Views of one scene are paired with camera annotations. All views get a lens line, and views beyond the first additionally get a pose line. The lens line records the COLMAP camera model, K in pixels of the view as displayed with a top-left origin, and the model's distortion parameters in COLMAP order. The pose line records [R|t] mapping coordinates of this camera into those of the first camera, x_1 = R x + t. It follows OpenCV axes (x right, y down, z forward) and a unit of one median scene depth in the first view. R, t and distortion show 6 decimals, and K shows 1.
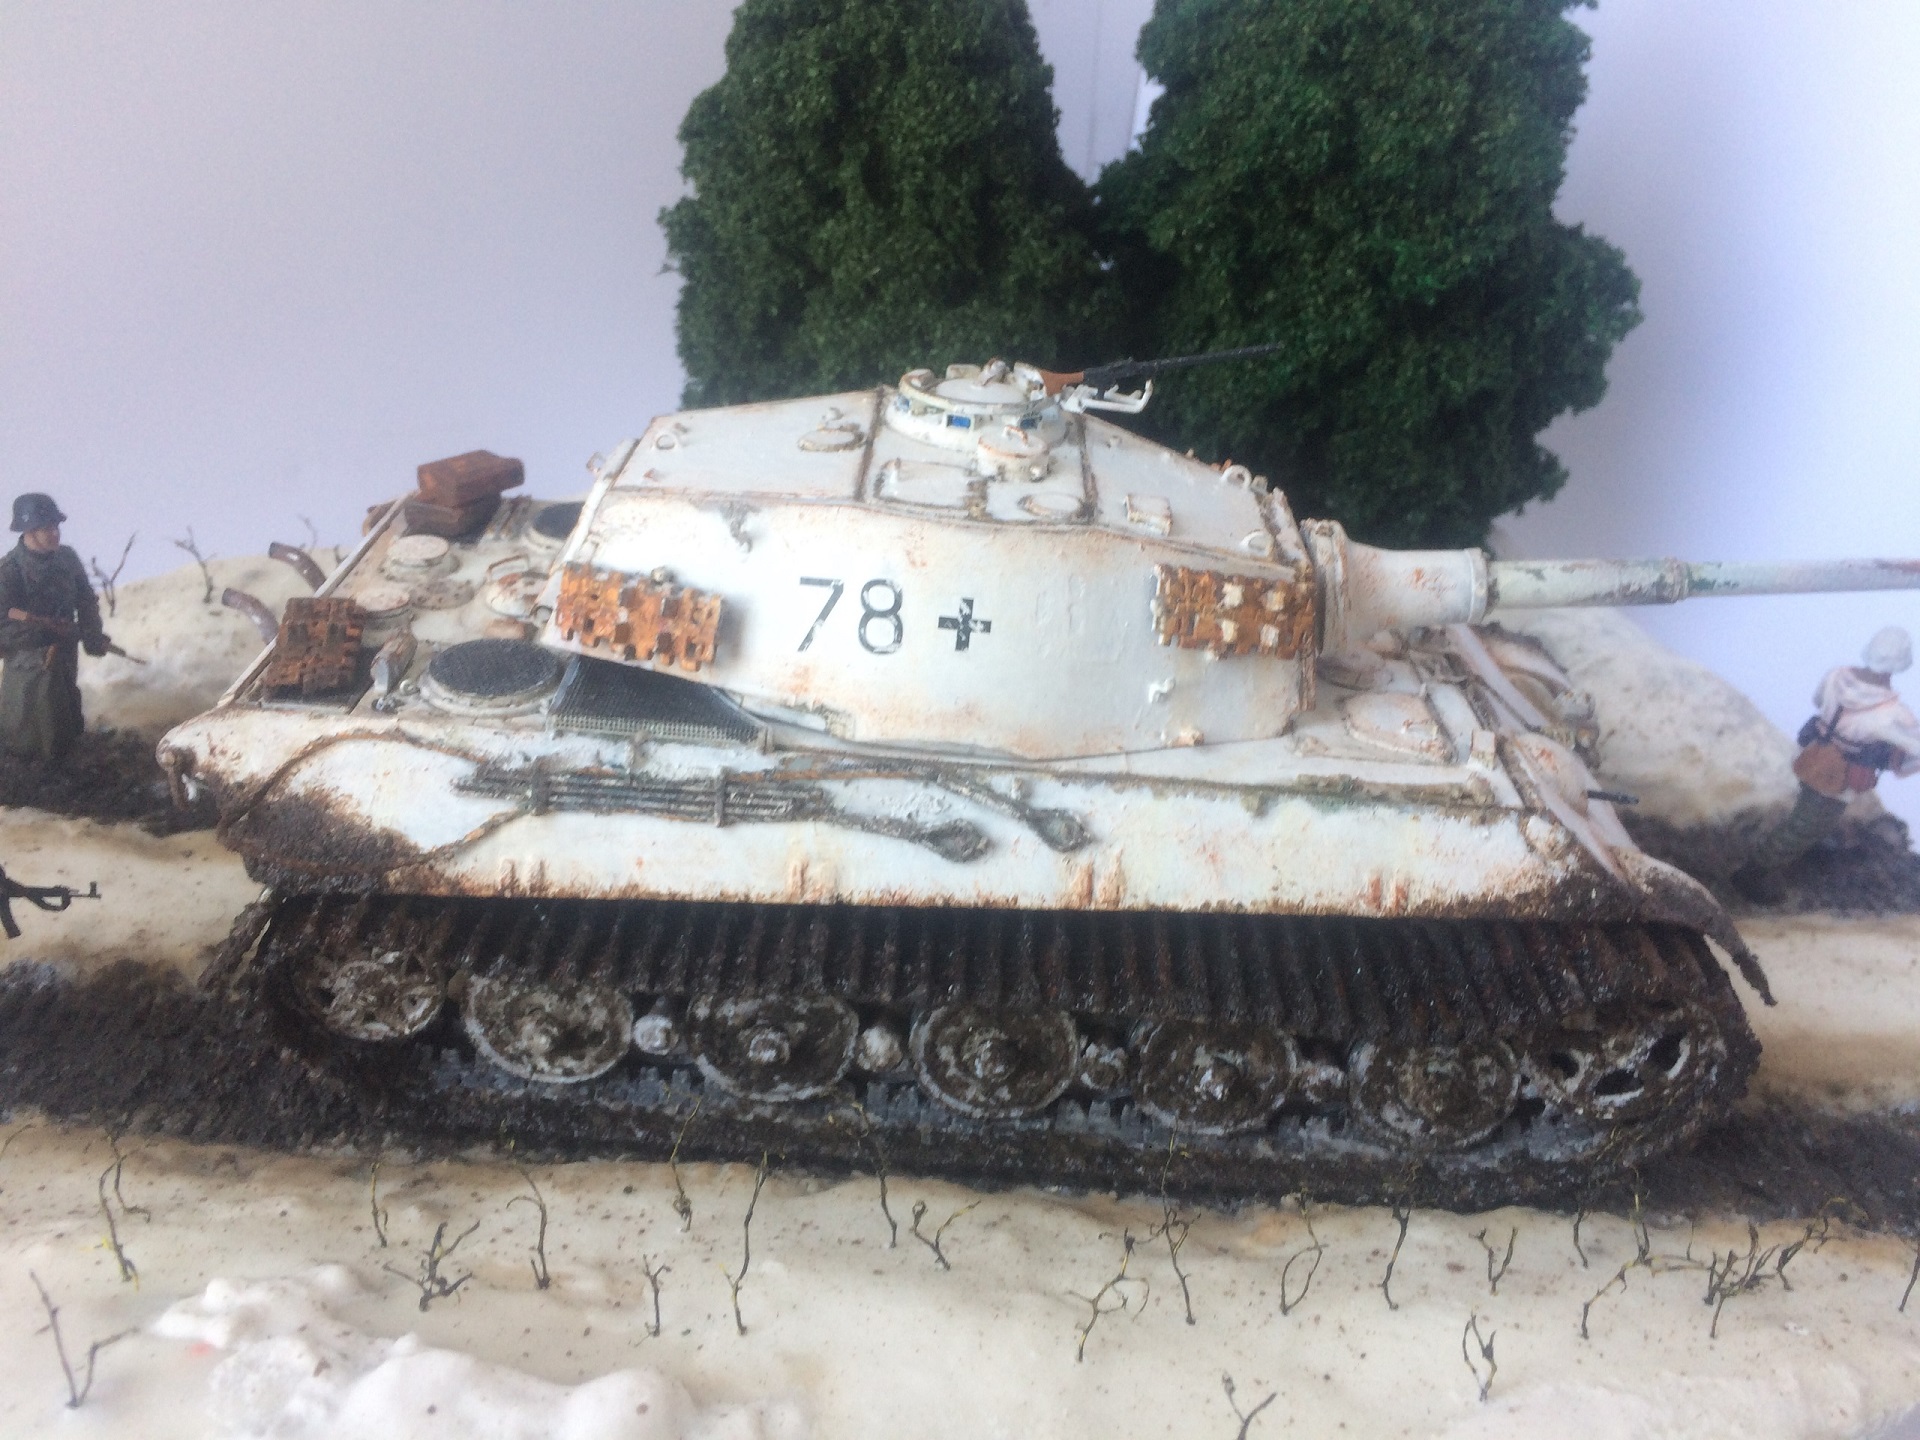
lens RADIAL K [[1676.0, 0, 960.0], [0, 1676.0, 720.0], [0, 0, 1]] dist [0.056644, -0.068623]
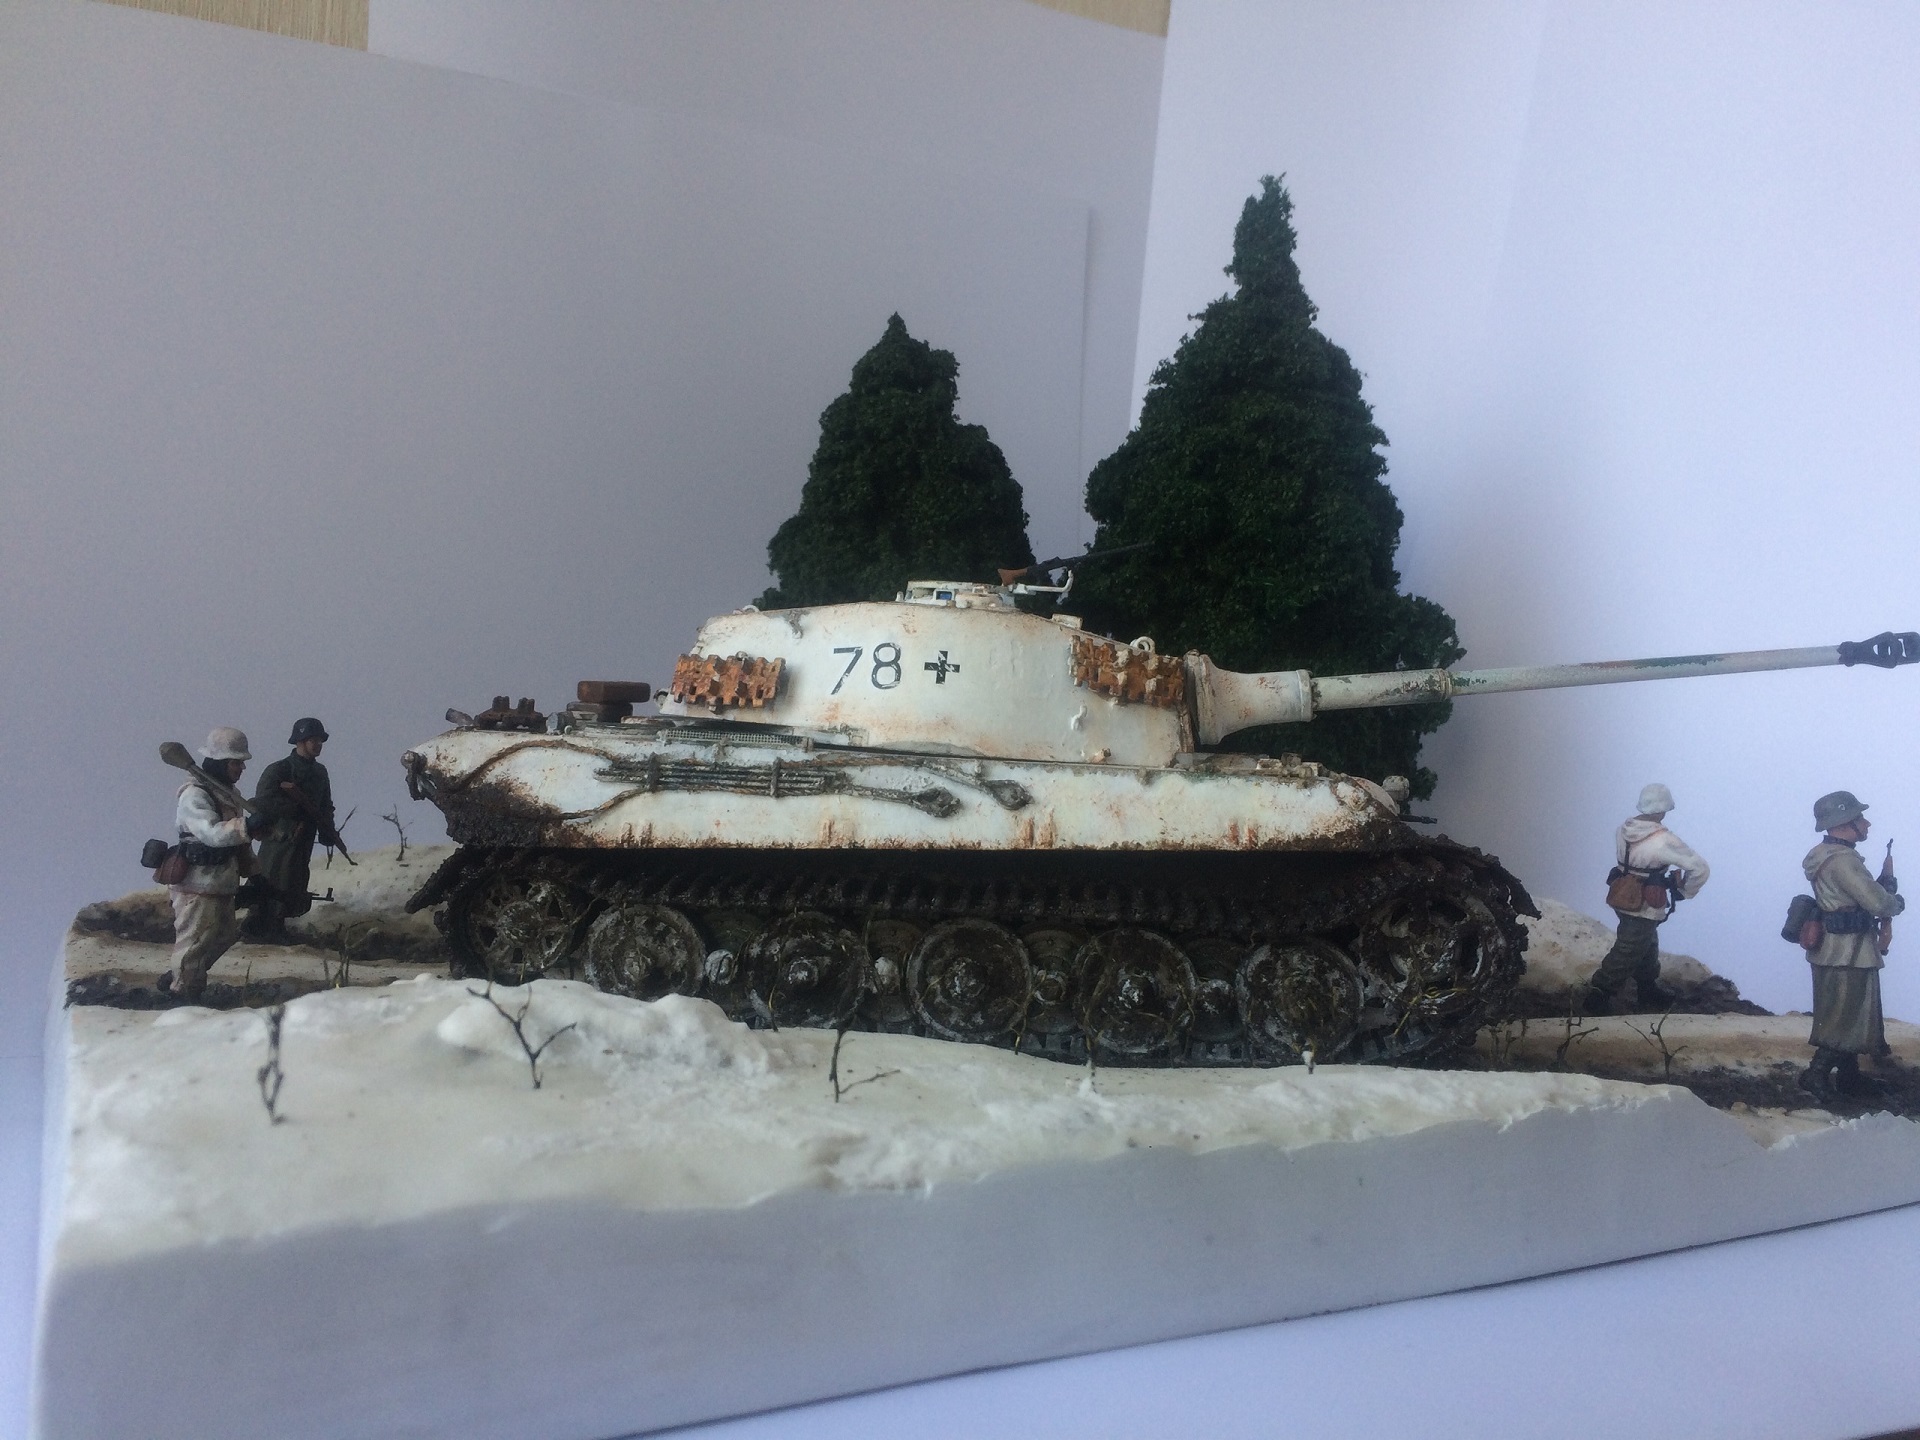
lens RADIAL K [[1659.5, 0, 960.0], [0, 1659.5, 720.0], [0, 0, 1]] dist [0.003659, 0.307485]
pose [[0.998821, -0.028256, -0.039475, 0.074797], [0.007270, 0.891038, -0.453870, 0.647182], [0.047998, 0.453048, 0.890193, -0.294325]]
